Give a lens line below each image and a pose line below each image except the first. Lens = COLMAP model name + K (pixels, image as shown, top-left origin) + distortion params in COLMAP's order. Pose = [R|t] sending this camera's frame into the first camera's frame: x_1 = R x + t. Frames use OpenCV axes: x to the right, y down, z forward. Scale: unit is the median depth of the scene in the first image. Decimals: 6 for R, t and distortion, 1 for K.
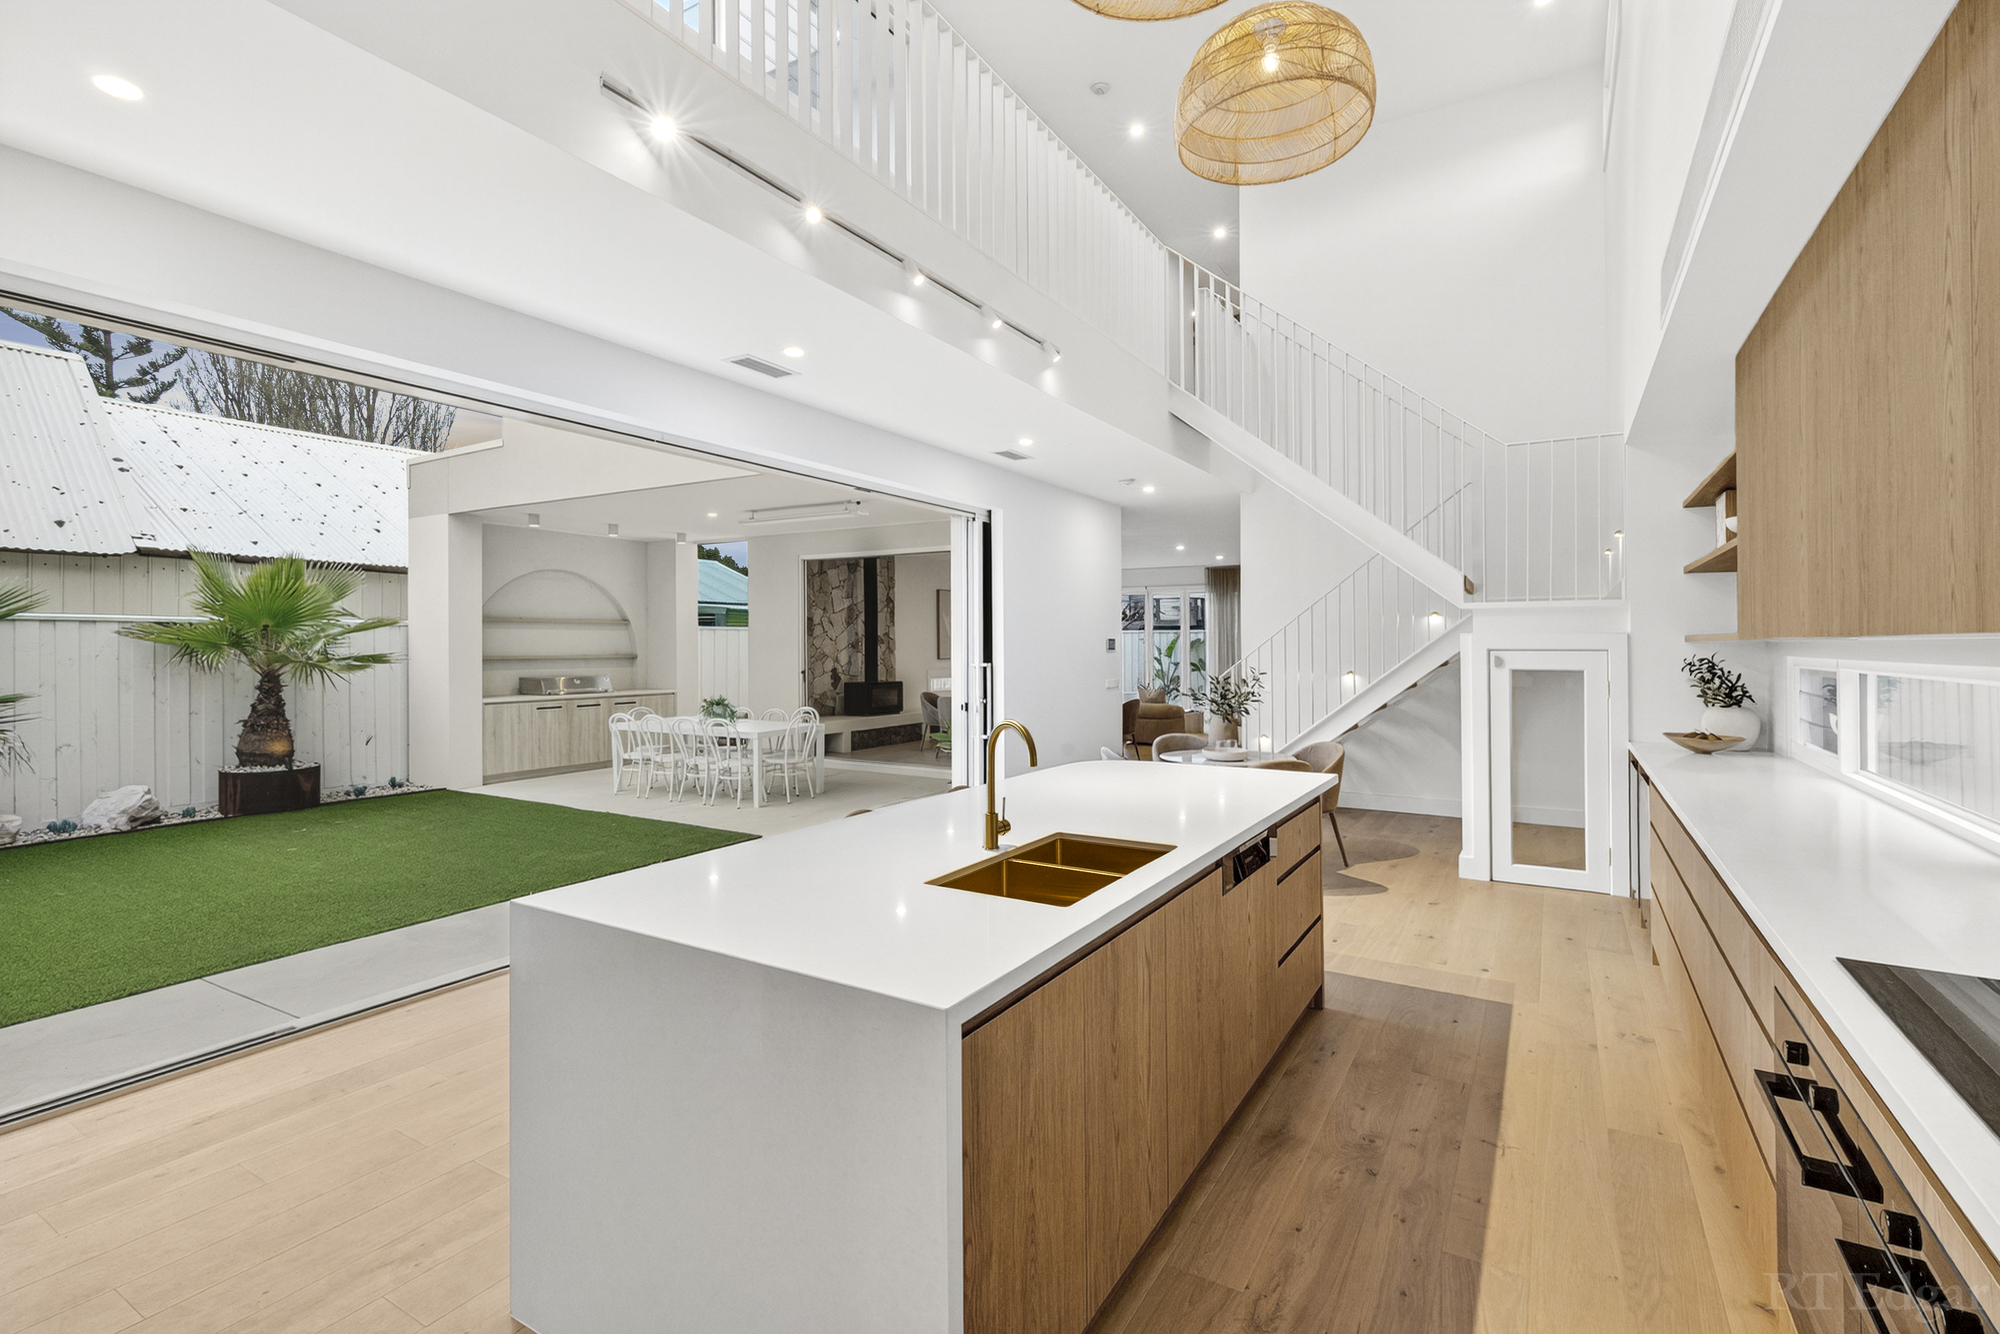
lens RADIAL K [[910.1, 0, 1007.8], [0, 910.1, 644.0], [0, 0, 1]] dist [-0.000510, 0.000058]
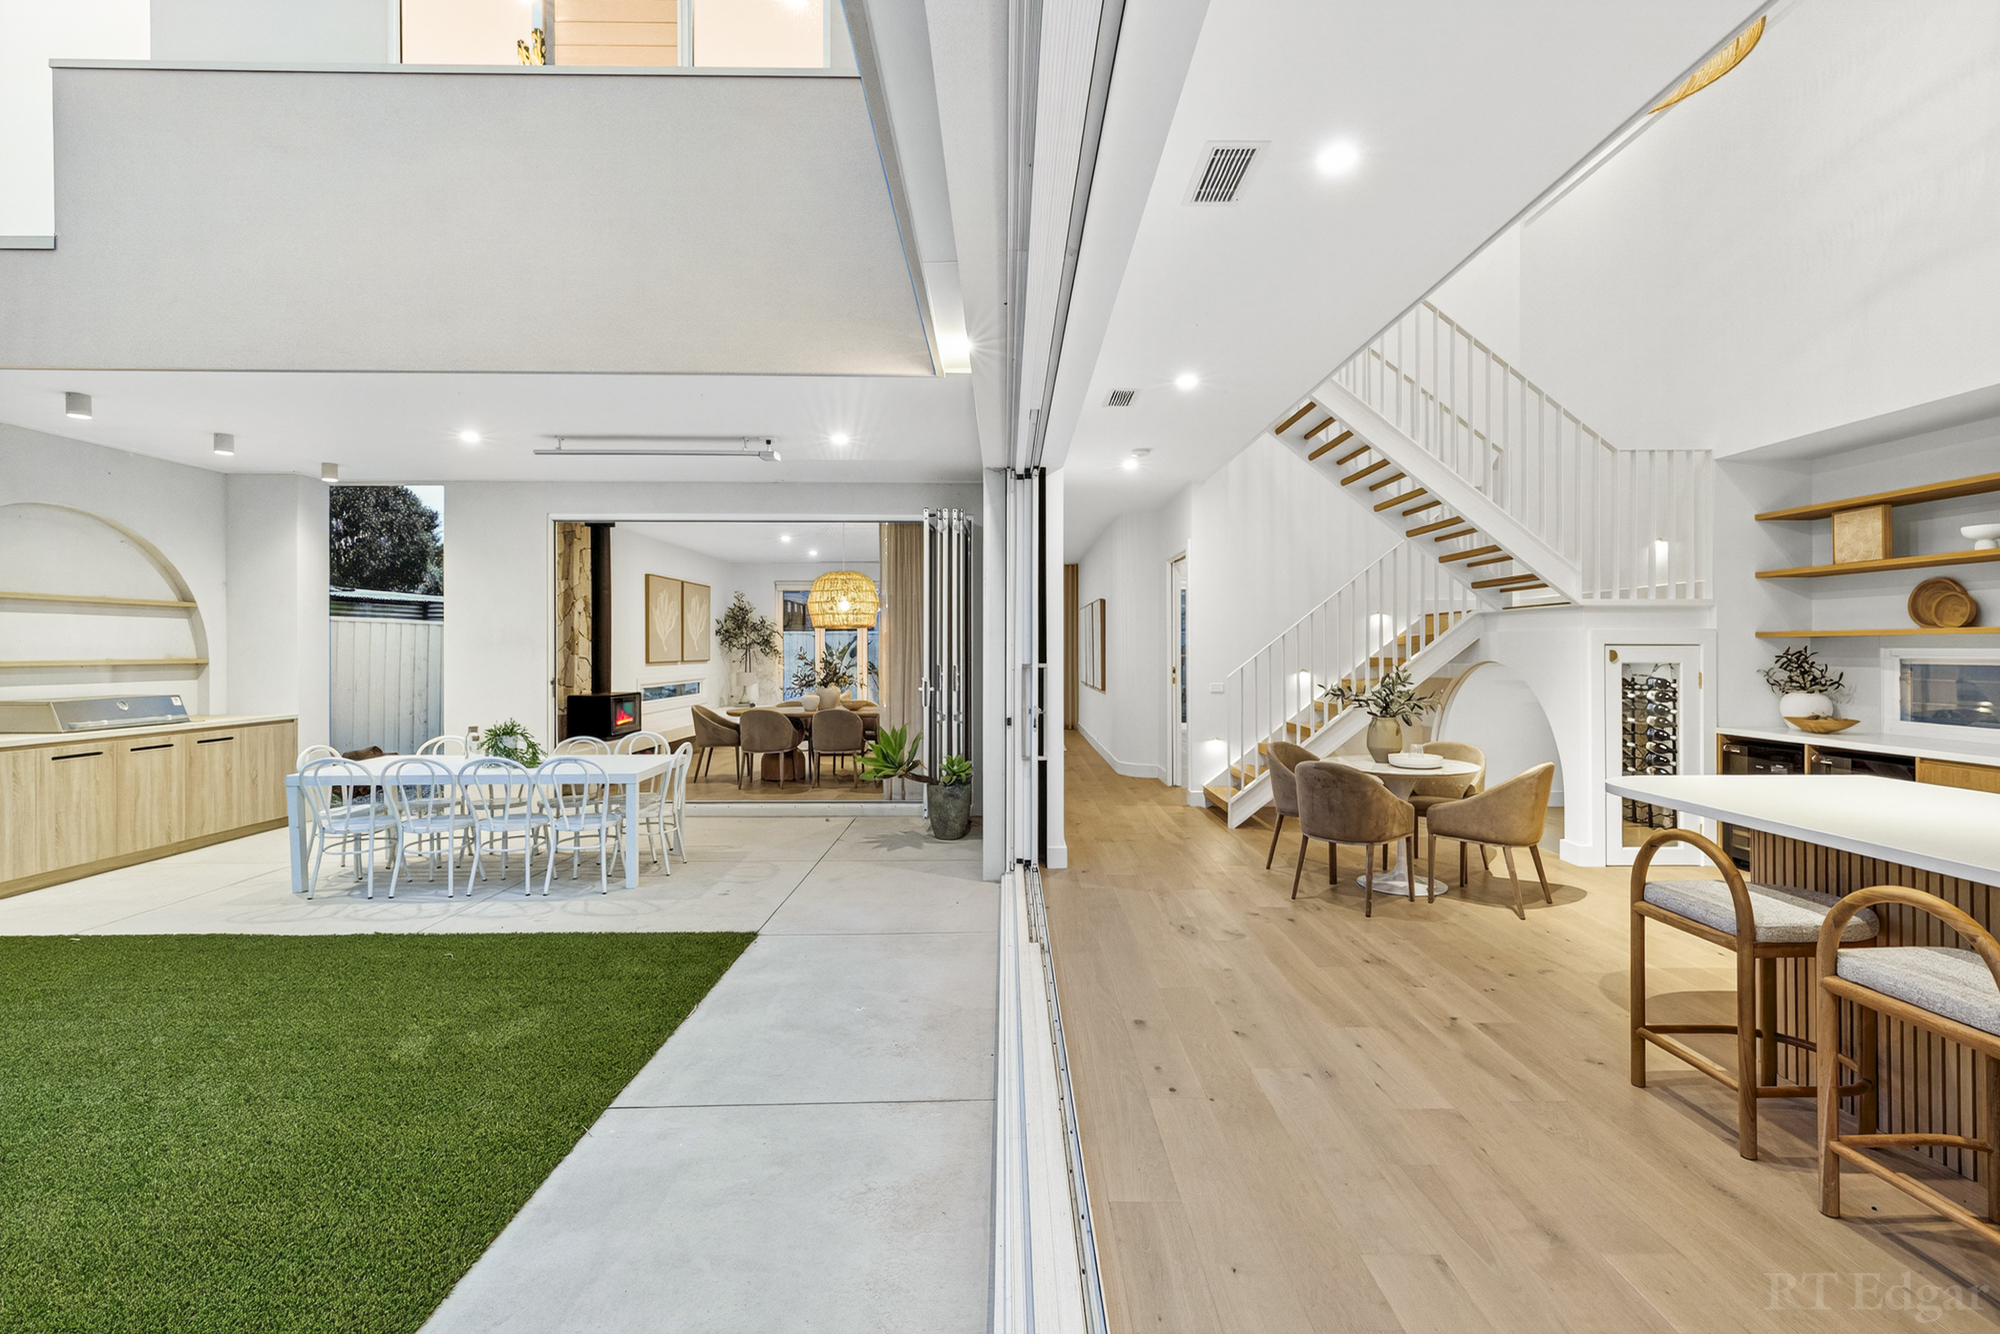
lens RADIAL K [[910.1, 0, 1007.8], [0, 910.1, 644.0], [0, 0, 1]] dist [-0.000510, 0.000058]
pose [[0.855626, 0.004120, 0.517578, -0.290783], [-0.001164, 0.999981, -0.006035, 0.006196], [-0.517593, 0.004561, 0.855615, 0.227252]]
